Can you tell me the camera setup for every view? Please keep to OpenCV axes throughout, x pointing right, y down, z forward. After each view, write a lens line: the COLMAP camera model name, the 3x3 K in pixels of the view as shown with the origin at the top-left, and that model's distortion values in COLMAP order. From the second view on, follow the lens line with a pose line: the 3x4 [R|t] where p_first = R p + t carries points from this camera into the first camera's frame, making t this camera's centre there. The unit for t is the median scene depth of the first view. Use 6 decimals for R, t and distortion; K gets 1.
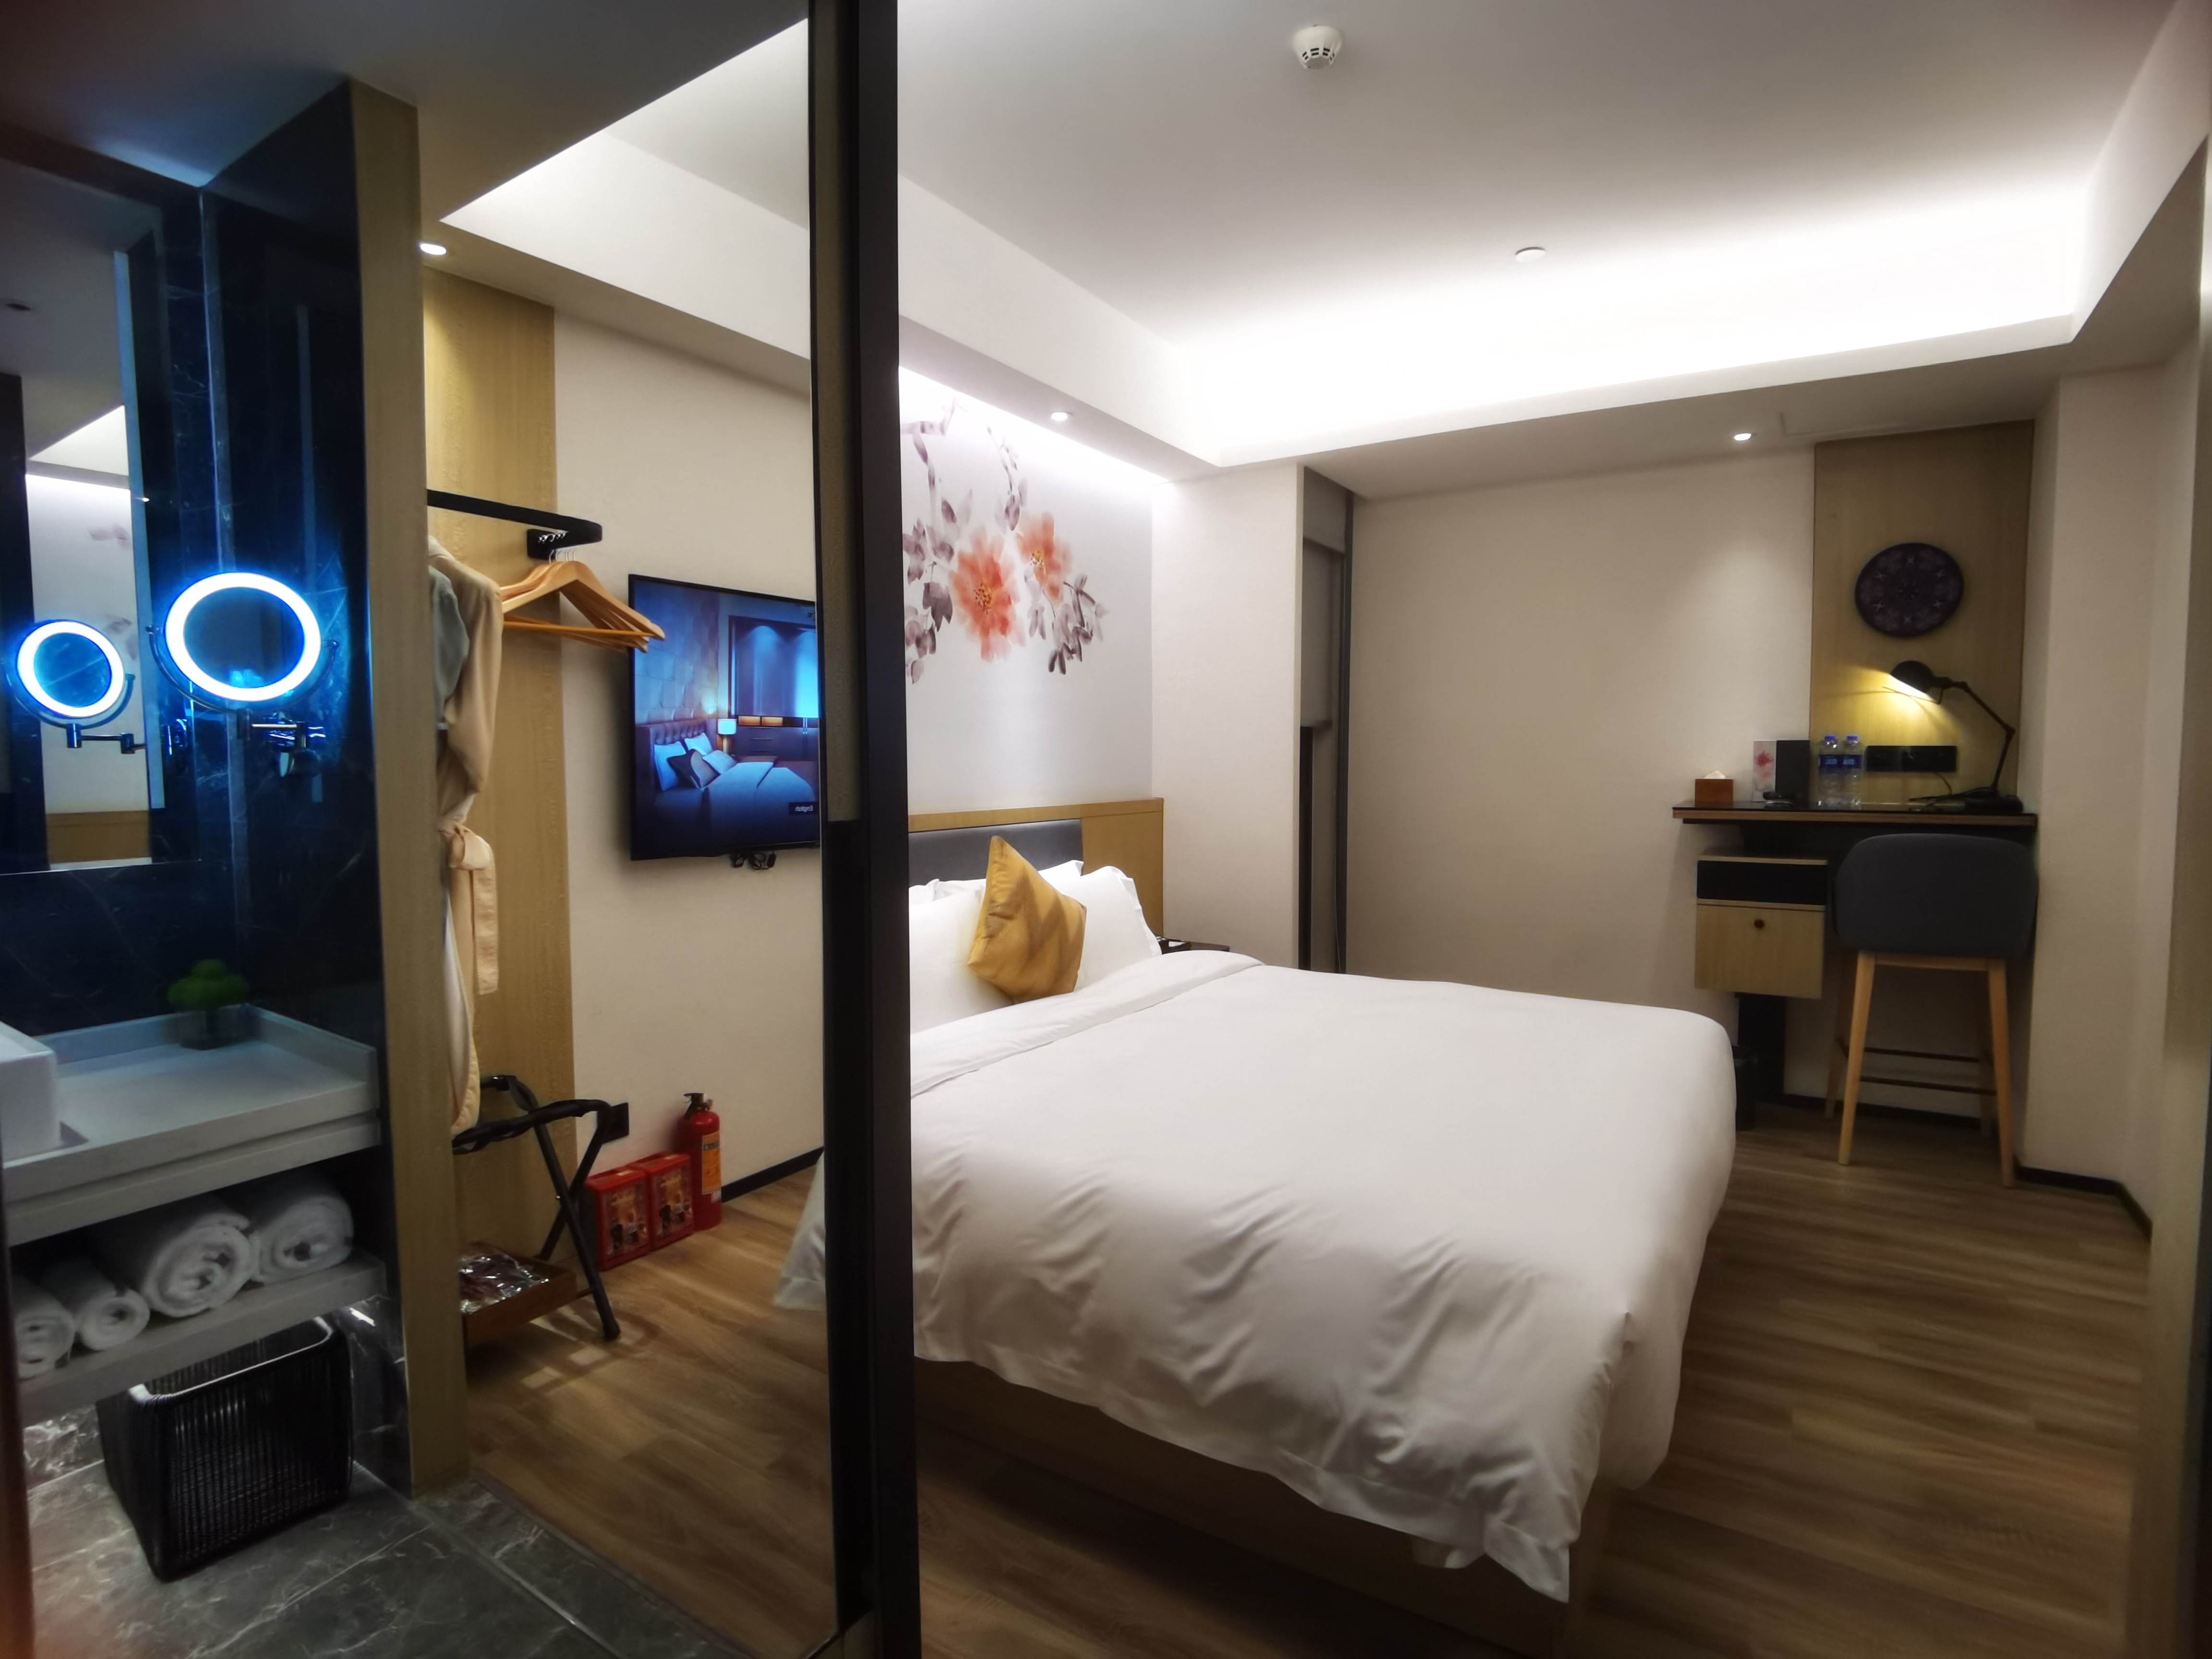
lens RADIAL K [[1064.9, 0, 1105.5], [0, 1064.9, 836.9], [0, 0, 1]] dist [-0.000732, -0.063986]
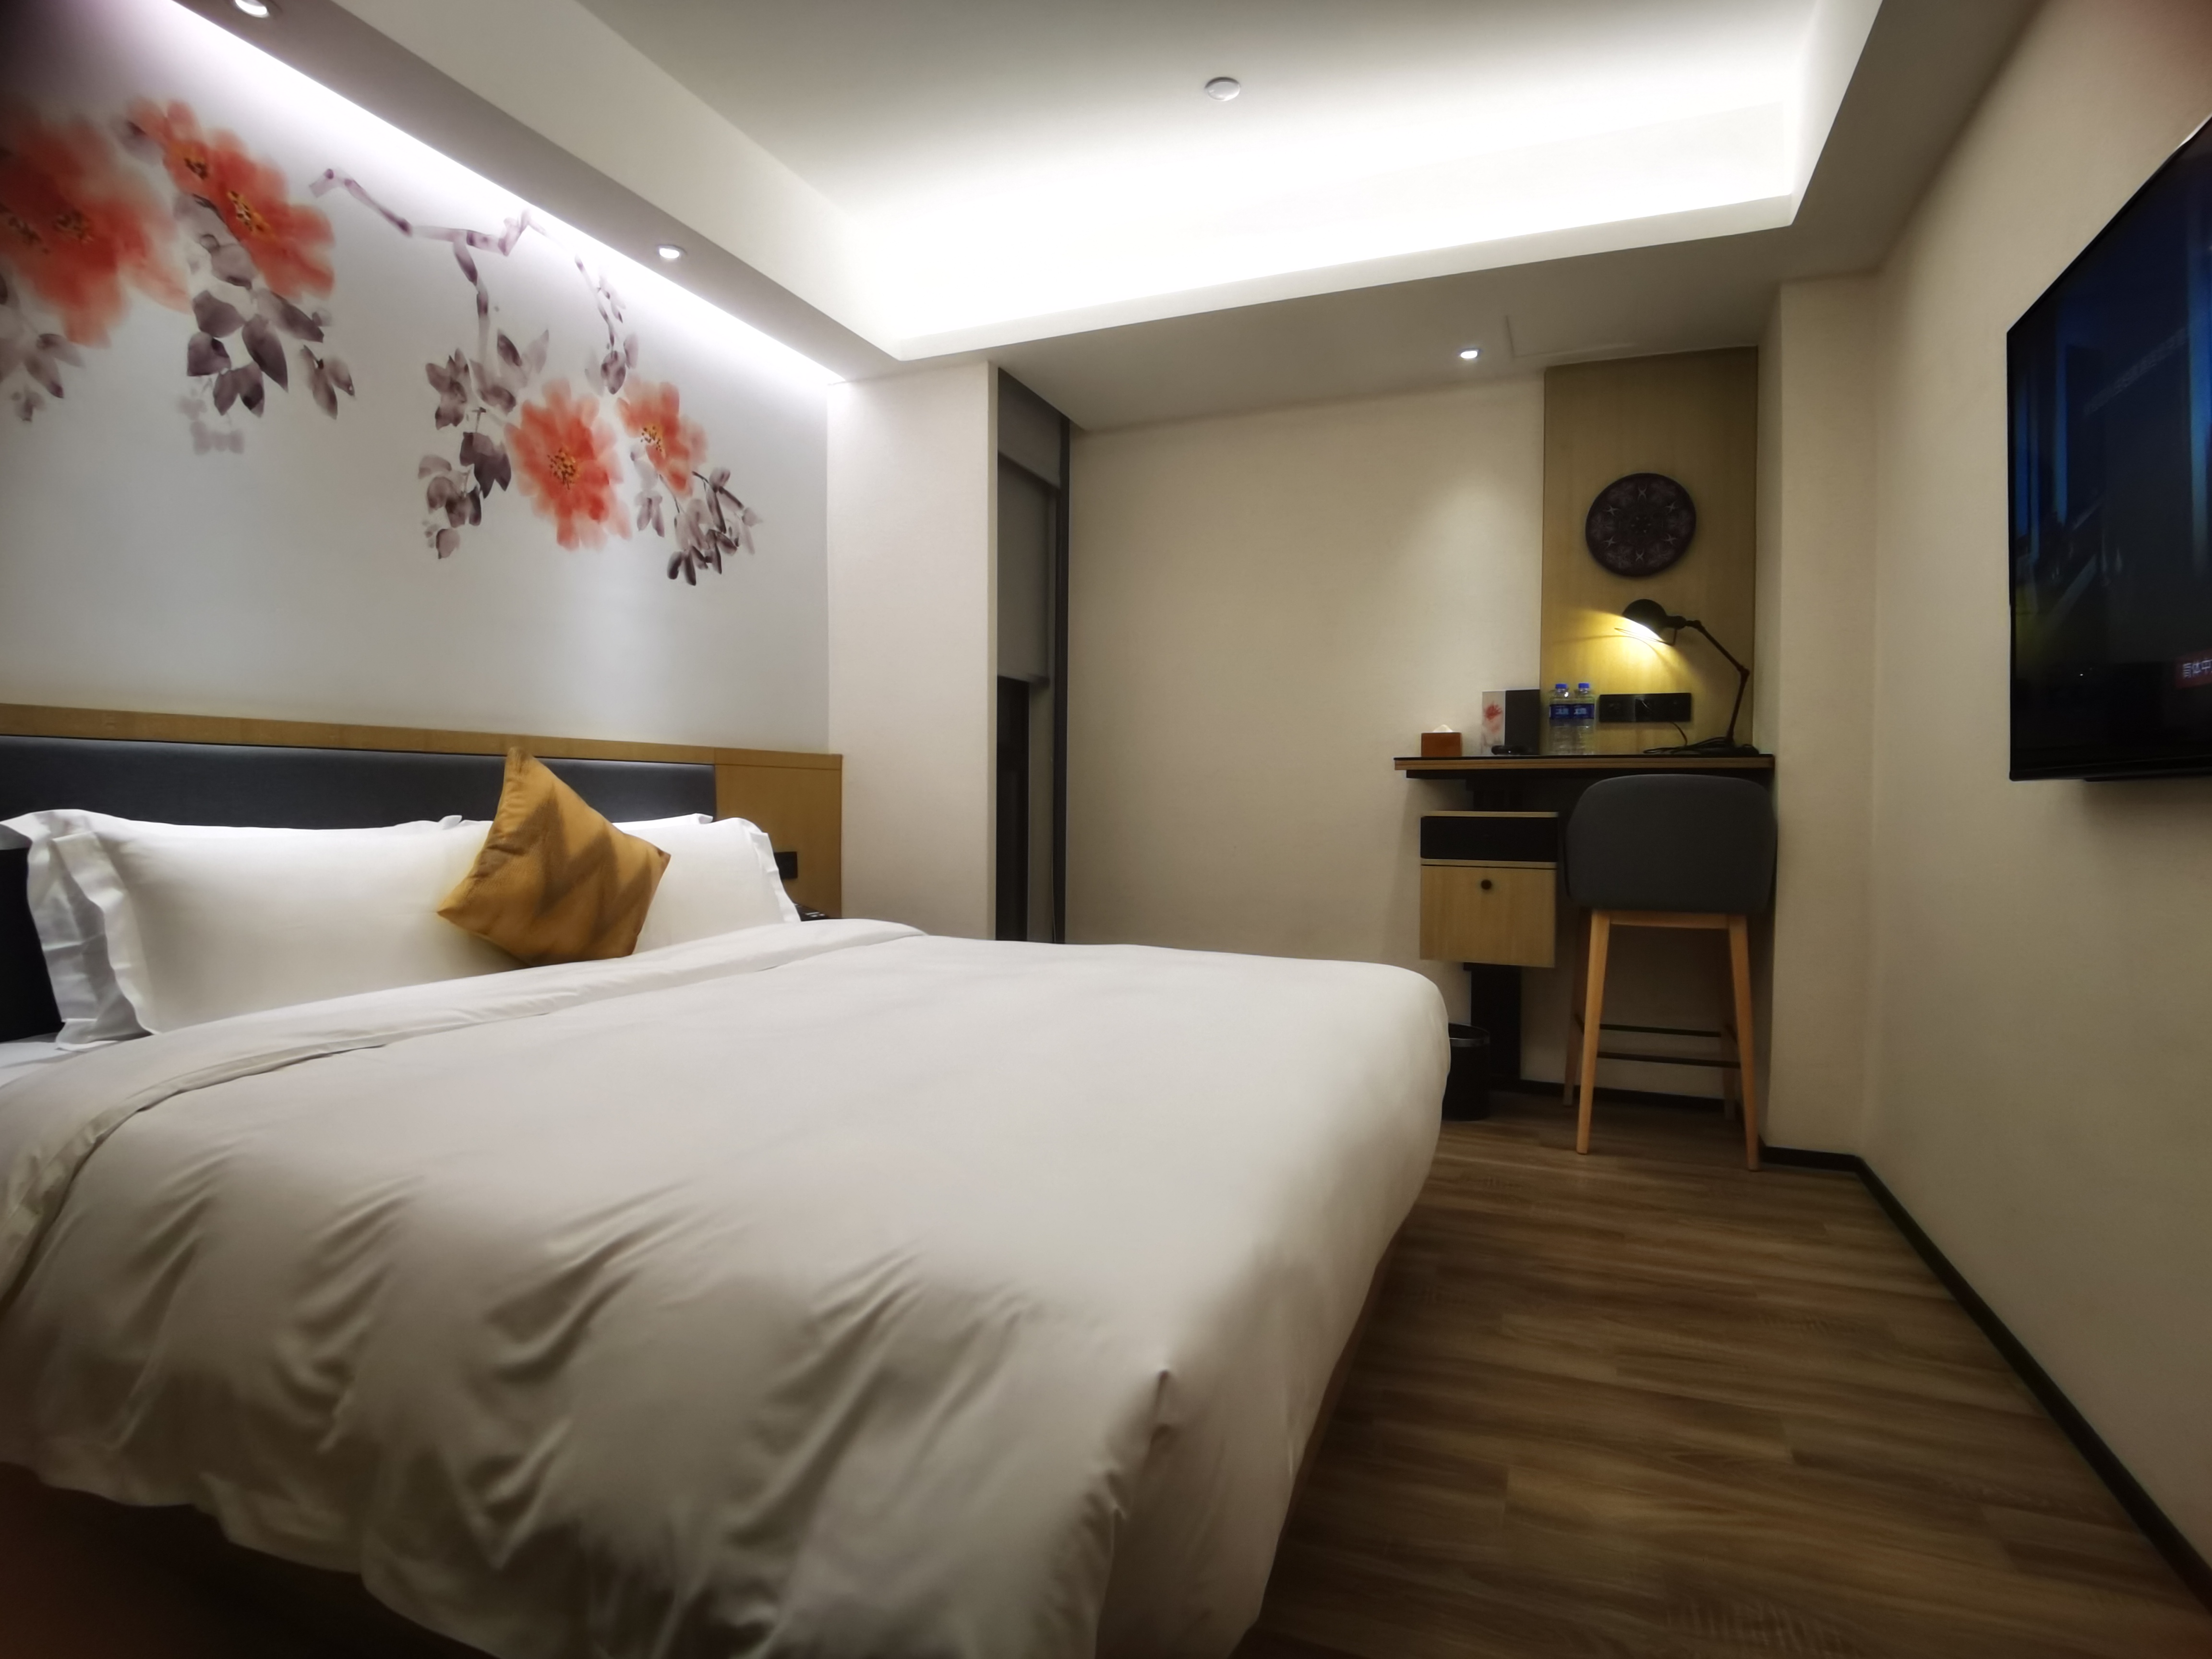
lens RADIAL K [[1116.6, 0, 1104.1], [0, 1116.6, 838.1], [0, 0, 1]] dist [-0.111796, 0.039826]
pose [[0.981237, -0.003393, 0.192777, 0.119792], [0.007135, 0.999799, -0.018720, 0.063520], [-0.192675, 0.019744, 0.981064, 0.151129]]
